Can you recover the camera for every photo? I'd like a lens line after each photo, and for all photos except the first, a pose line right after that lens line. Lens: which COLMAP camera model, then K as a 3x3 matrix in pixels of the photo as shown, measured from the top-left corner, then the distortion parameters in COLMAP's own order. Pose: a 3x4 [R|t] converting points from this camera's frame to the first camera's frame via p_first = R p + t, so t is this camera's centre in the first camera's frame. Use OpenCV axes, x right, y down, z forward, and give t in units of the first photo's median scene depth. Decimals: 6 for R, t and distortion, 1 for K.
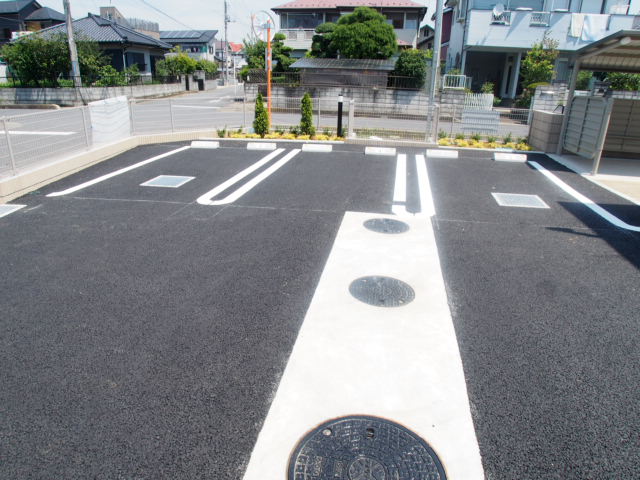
lens RADIAL K [[417.8, 0, 320.0], [0, 417.8, 240.0], [0, 0, 1]] dist [-0.107456, 0.036965]
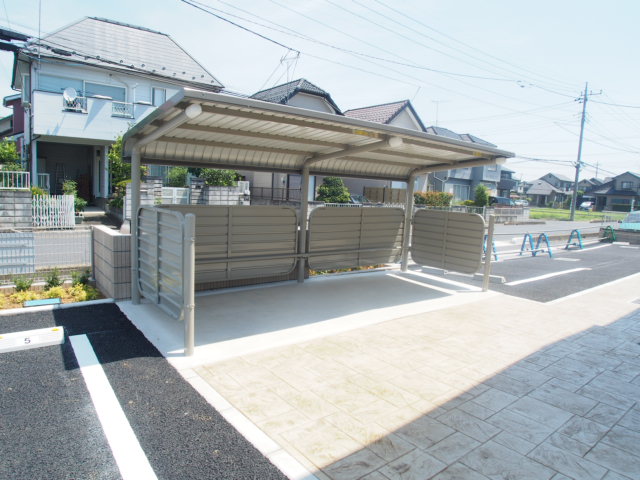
lens RADIAL K [[417.8, 0, 320.0], [0, 417.8, 240.0], [0, 0, 1]] dist [-0.107456, 0.036965]
pose [[0.656488, -0.084356, 0.749605, 0.149344], [0.246634, 0.963115, -0.107613, -0.076452], [-0.712878, 0.255524, 0.653079, 0.179207]]
